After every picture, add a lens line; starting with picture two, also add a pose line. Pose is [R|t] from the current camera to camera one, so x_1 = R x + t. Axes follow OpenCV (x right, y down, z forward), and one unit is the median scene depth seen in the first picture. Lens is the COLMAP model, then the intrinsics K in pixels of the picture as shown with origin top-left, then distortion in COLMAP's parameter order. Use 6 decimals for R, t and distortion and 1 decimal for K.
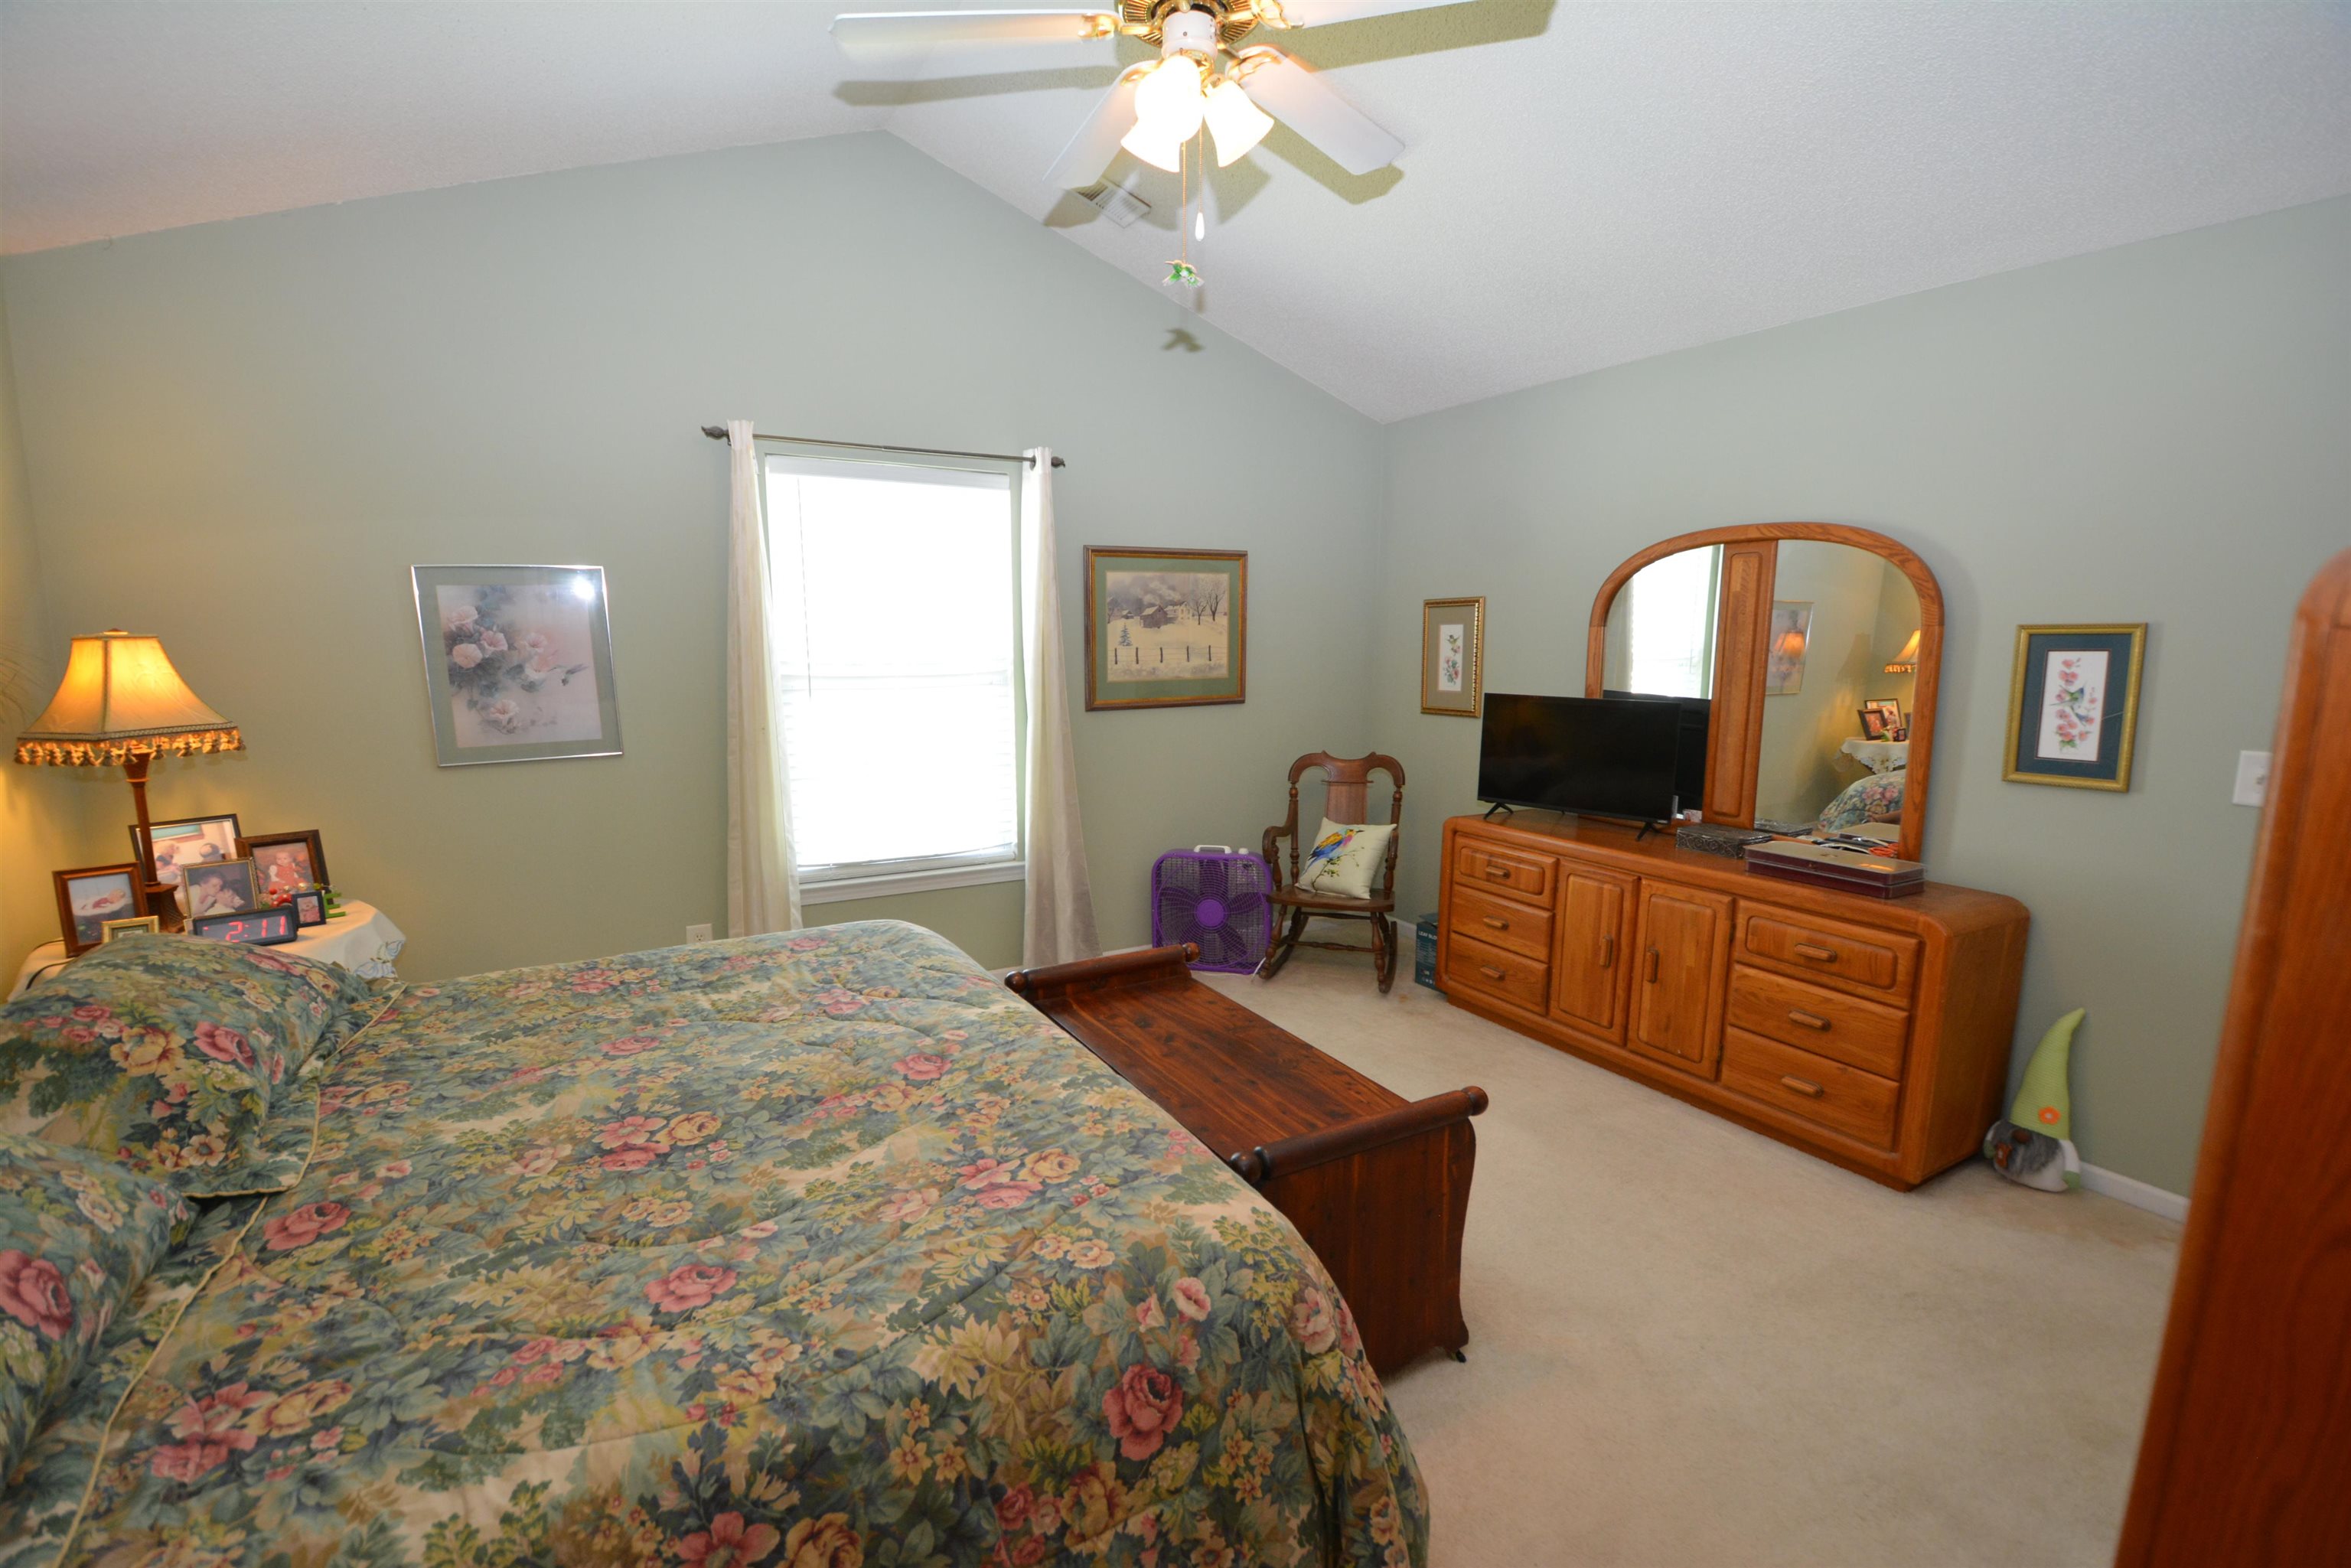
lens RADIAL K [[1027.8, 0, 1172.4], [0, 1027.8, 793.4], [0, 0, 1]] dist [0.024523, -0.027609]
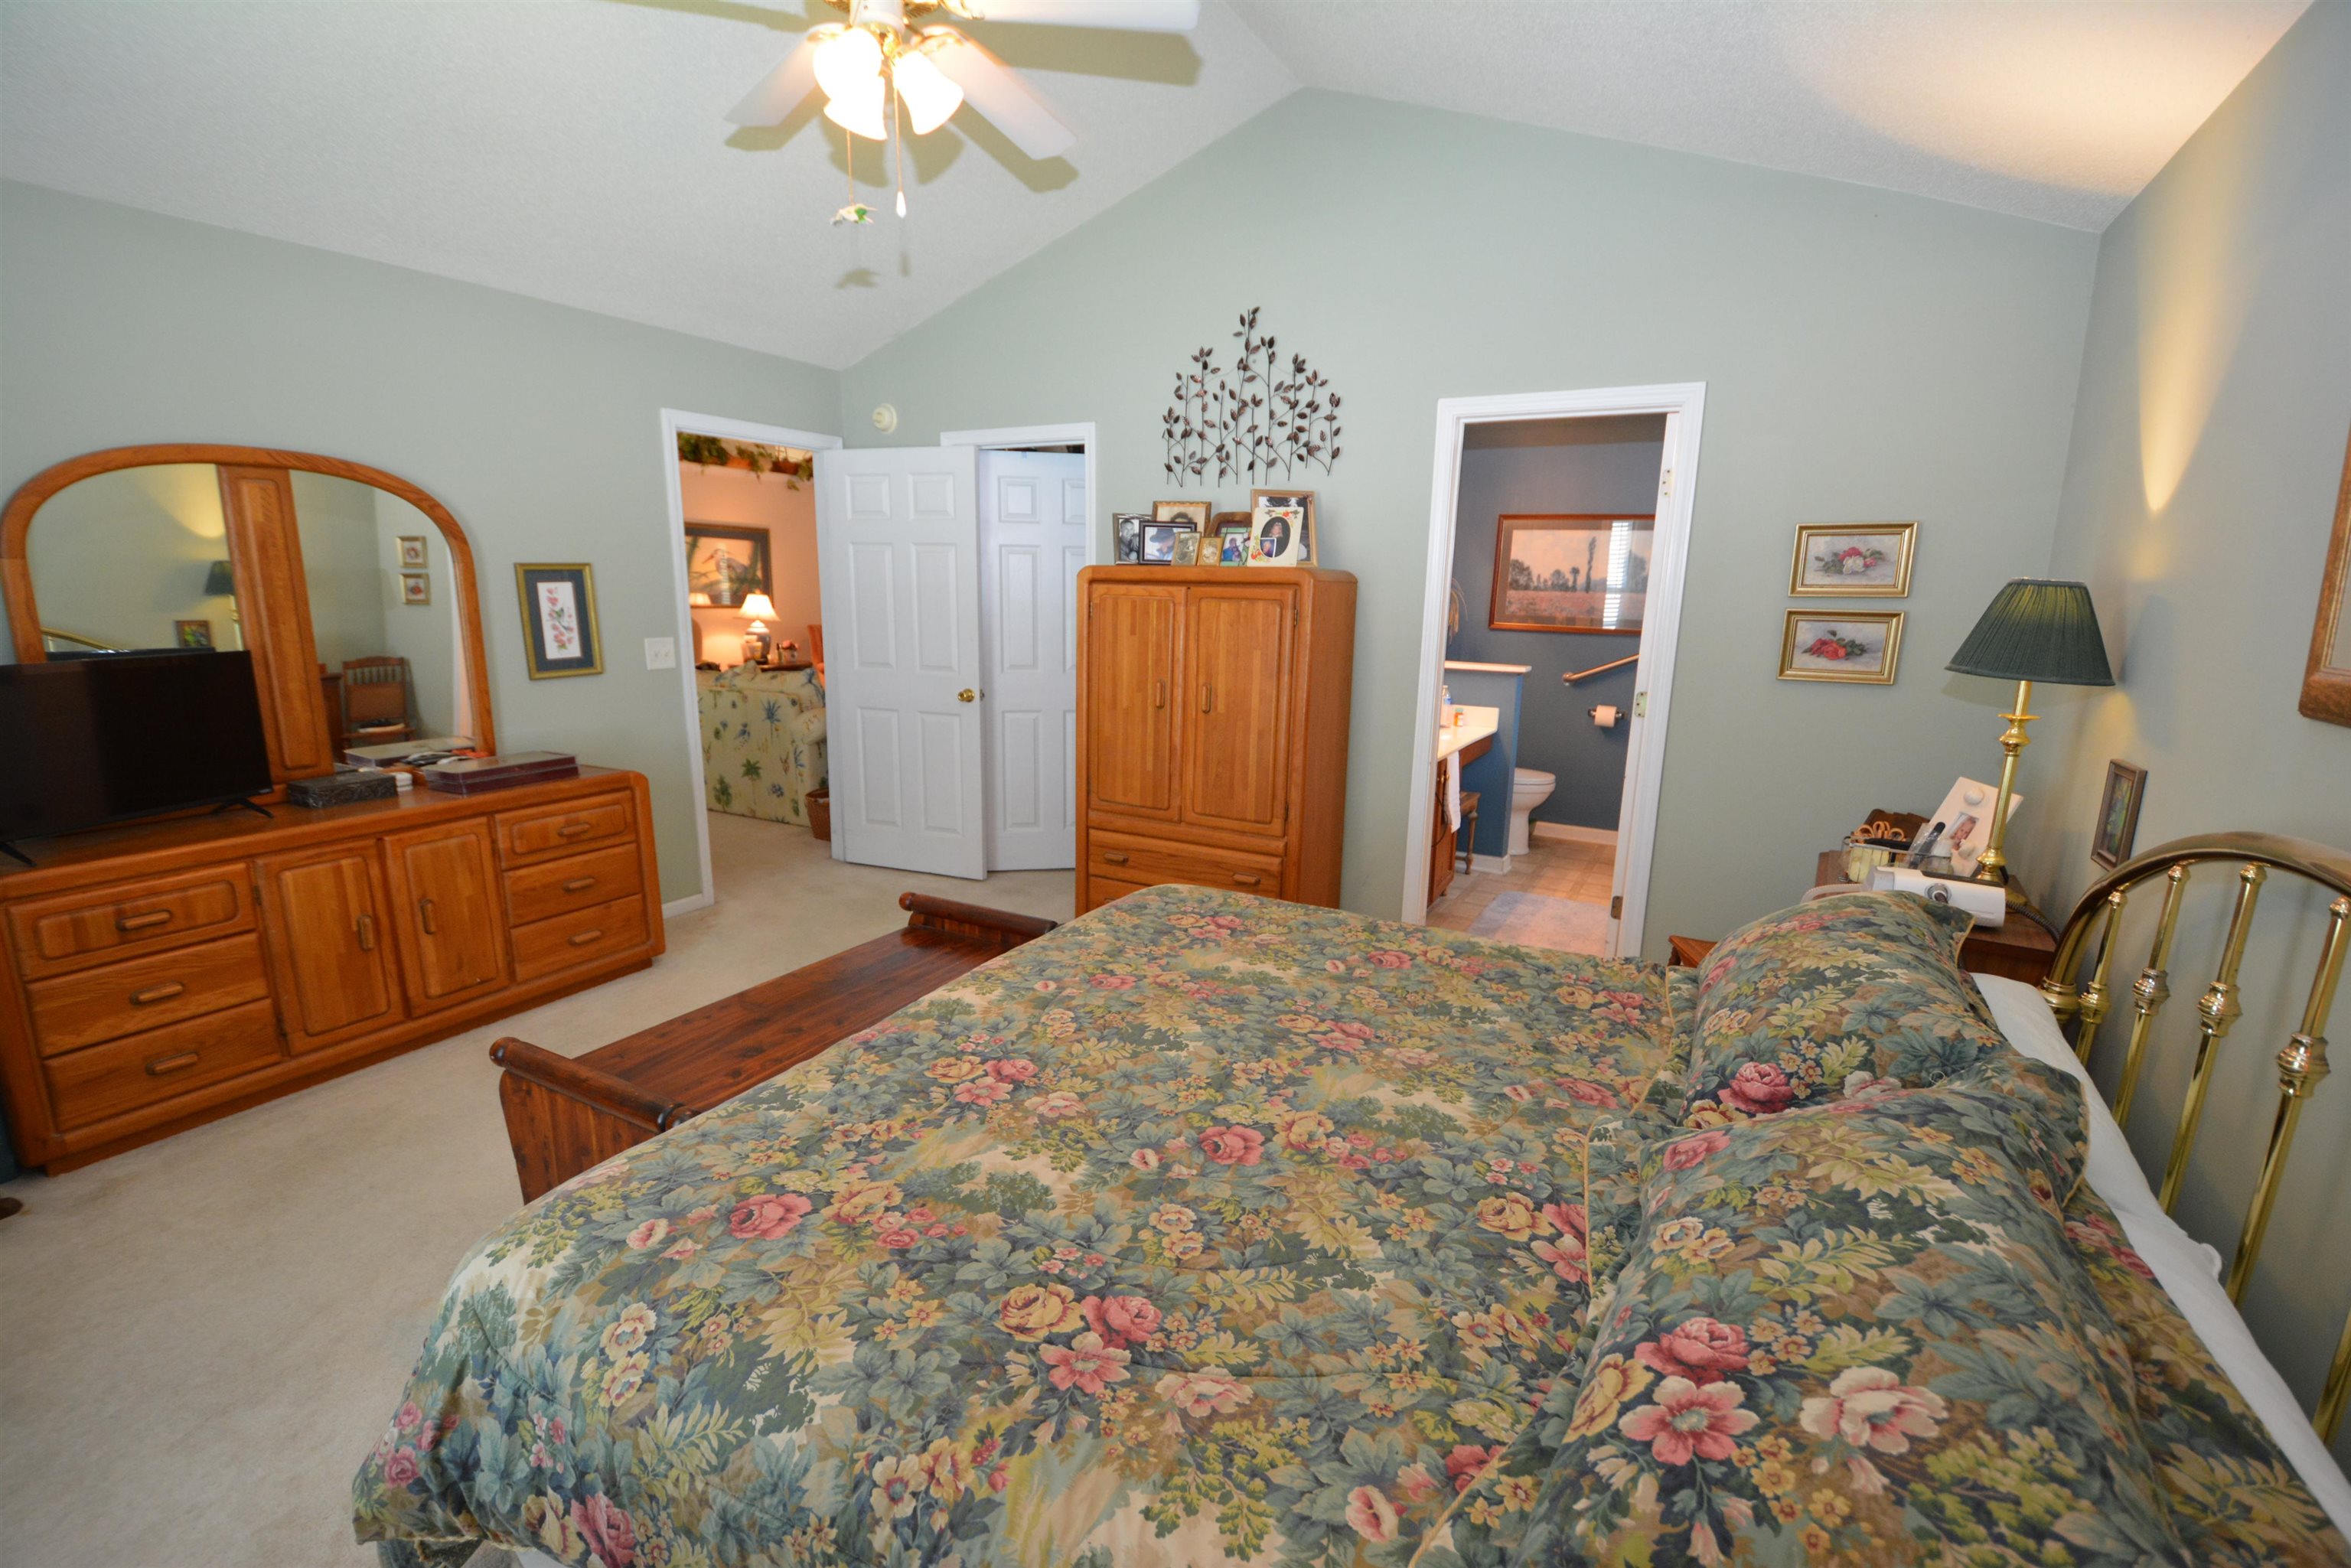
lens RADIAL K [[1027.8, 0, 1172.4], [0, 1027.8, 793.4], [0, 0, 1]] dist [0.024523, -0.027609]
pose [[-0.520549, -0.182164, 0.834173, -0.826371], [0.116537, 0.952675, 0.280765, -0.160872], [-0.845841, 0.243364, -0.474686, 1.020165]]
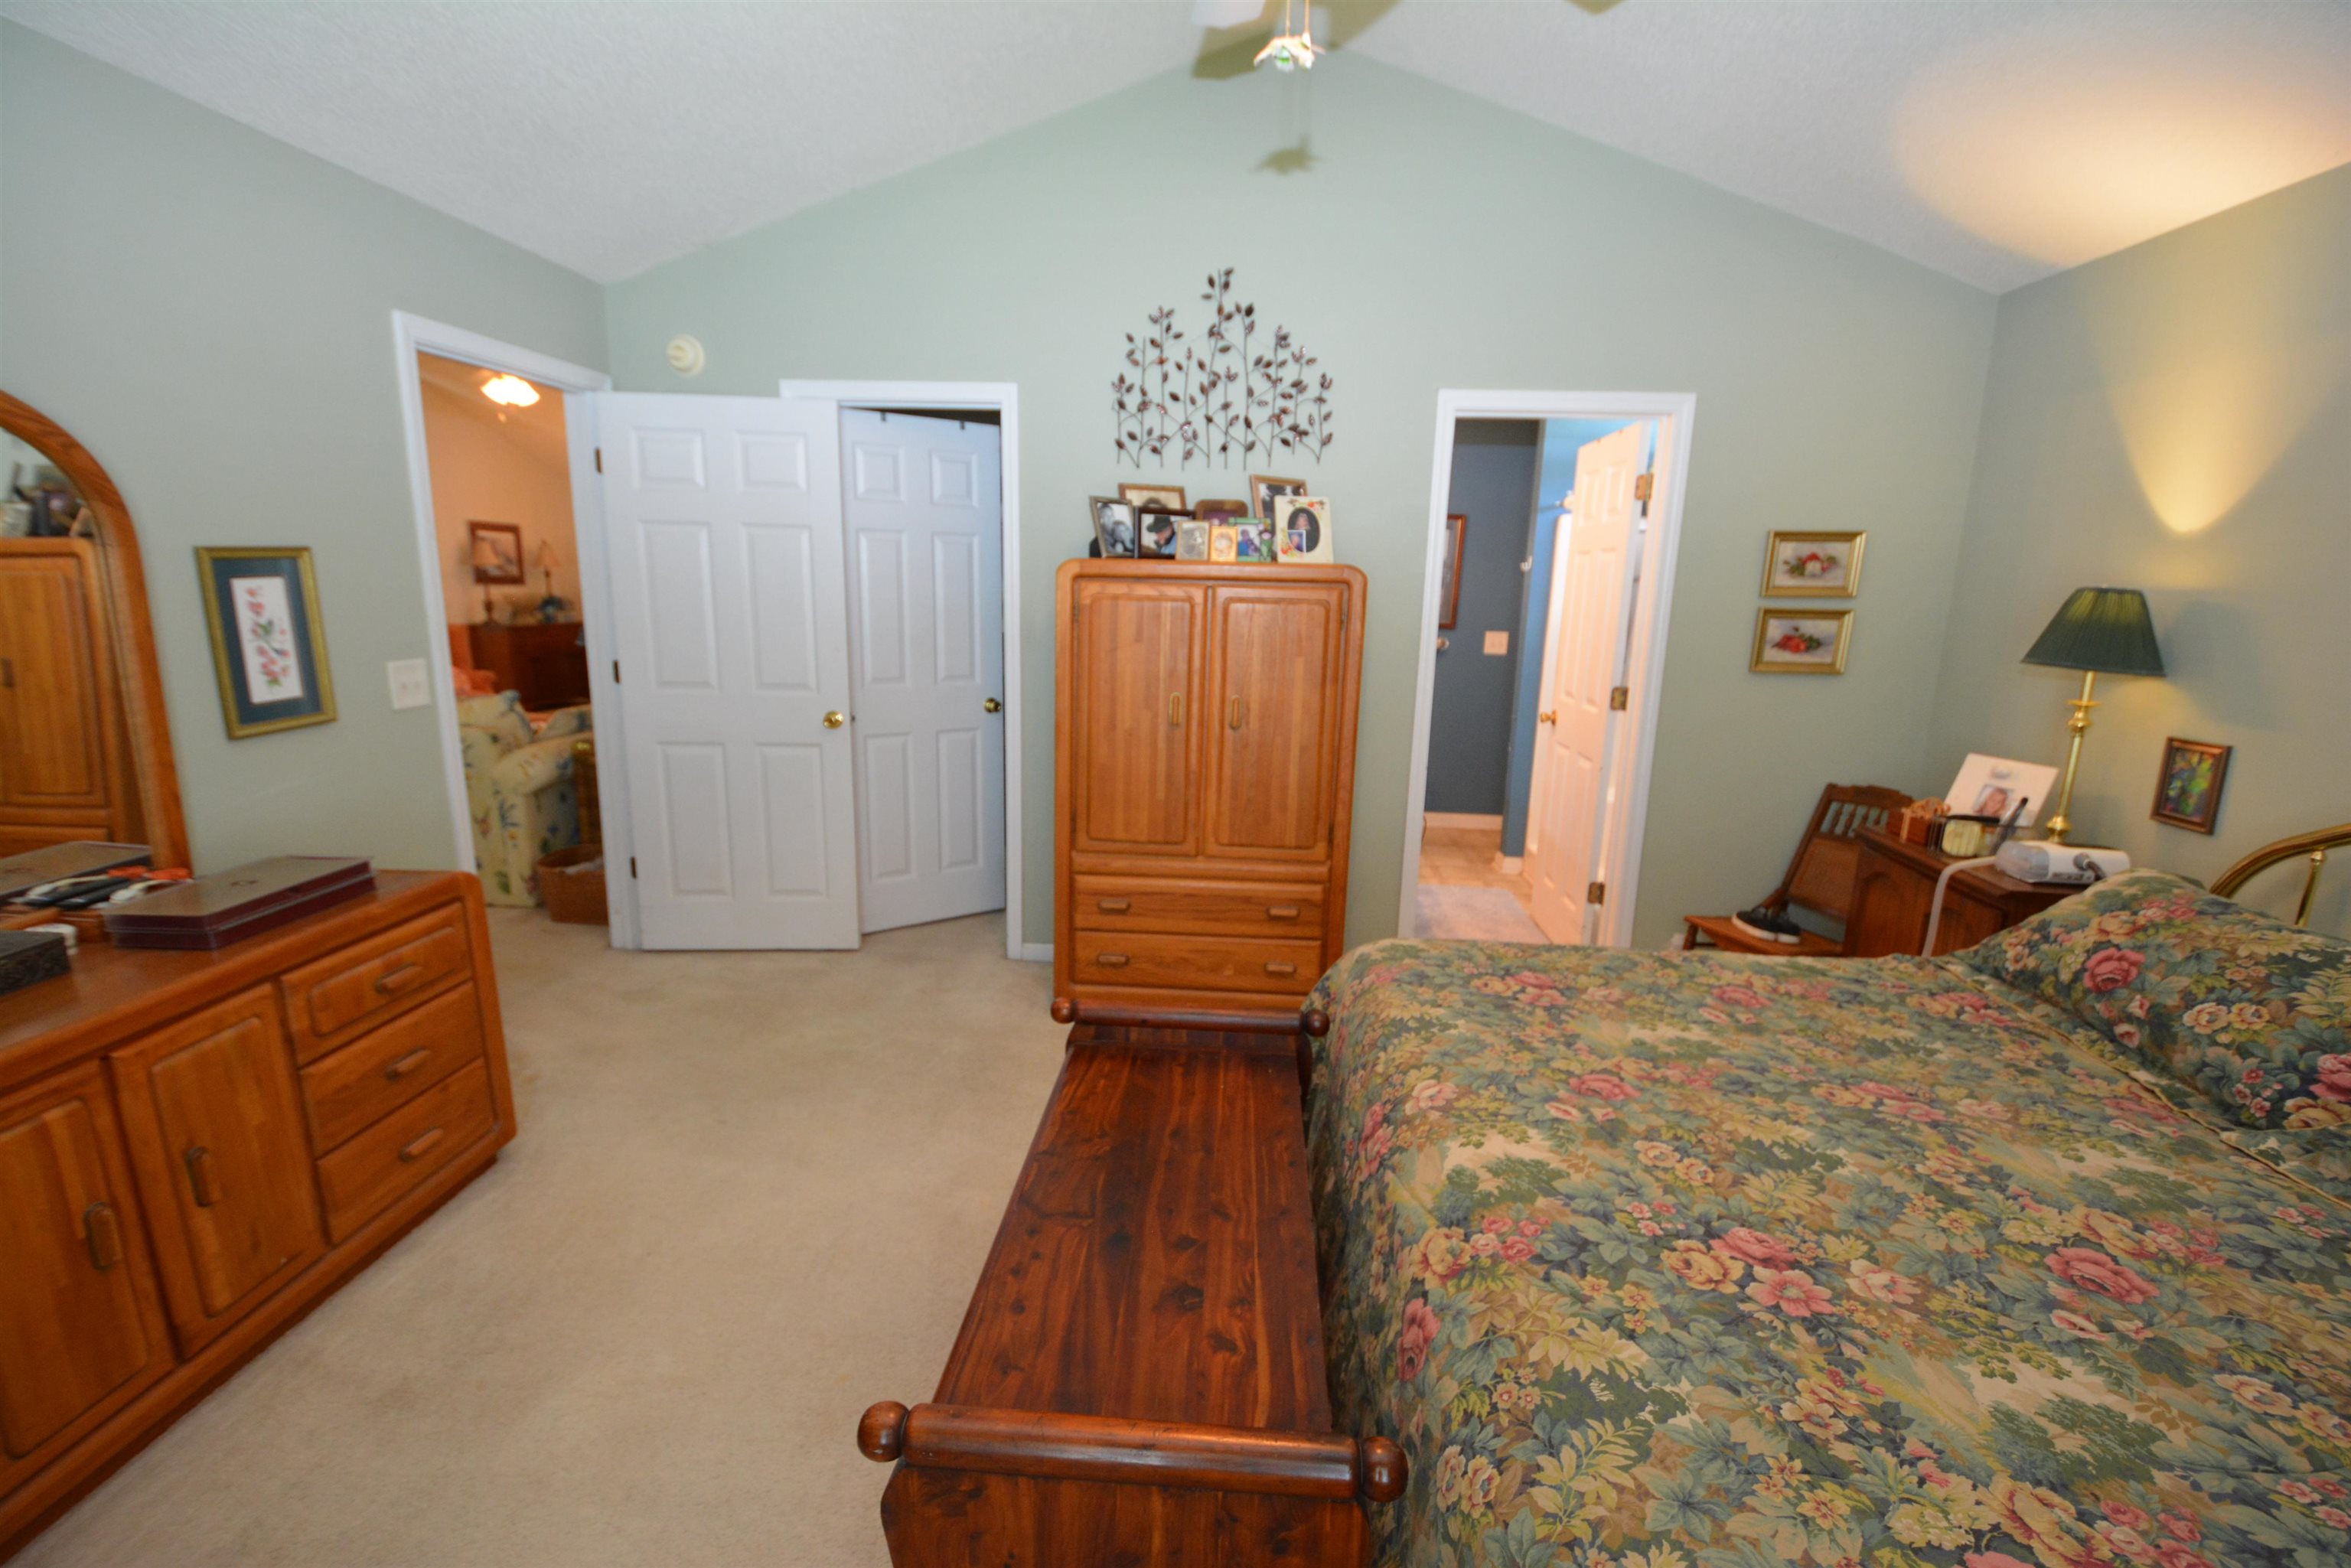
lens RADIAL K [[1027.8, 0, 1172.4], [0, 1027.8, 793.4], [0, 0, 1]] dist [0.024523, -0.027609]
pose [[-0.833843, -0.133273, 0.535672, -0.270398], [0.062683, 0.941279, 0.331760, -0.206246], [-0.548431, 0.310213, -0.776525, 1.303464]]
